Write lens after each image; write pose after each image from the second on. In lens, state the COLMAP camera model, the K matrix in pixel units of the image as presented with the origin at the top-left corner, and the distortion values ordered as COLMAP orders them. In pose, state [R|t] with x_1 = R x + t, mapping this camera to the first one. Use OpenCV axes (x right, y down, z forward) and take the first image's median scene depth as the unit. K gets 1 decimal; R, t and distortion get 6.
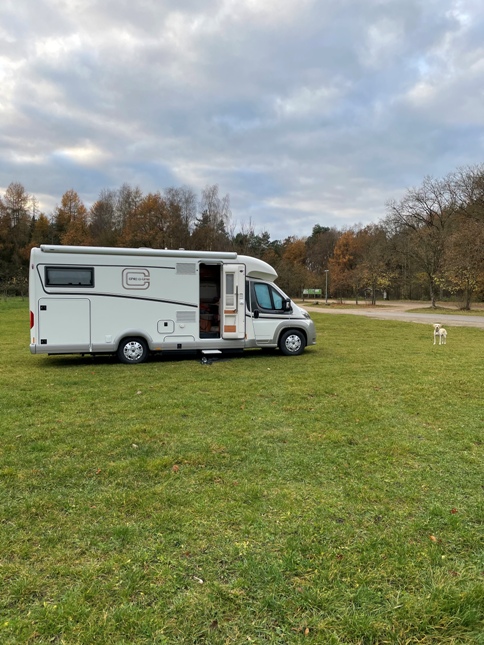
lens RADIAL K [[489.8, 0, 242.0], [0, 489.8, 322.5], [0, 0, 1]] dist [0.076808, -0.000467]
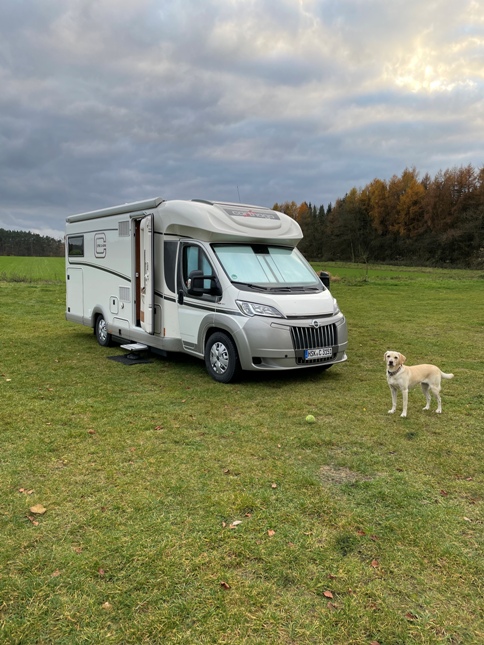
lens RADIAL K [[489.8, 0, 242.0], [0, 489.8, 322.5], [0, 0, 1]] dist [0.076808, -0.000467]
pose [[0.340018, 0.103498, -0.934706, 0.642402], [-0.071193, 0.993906, 0.084156, -0.044127], [0.937720, 0.037930, 0.345314, 0.901288]]
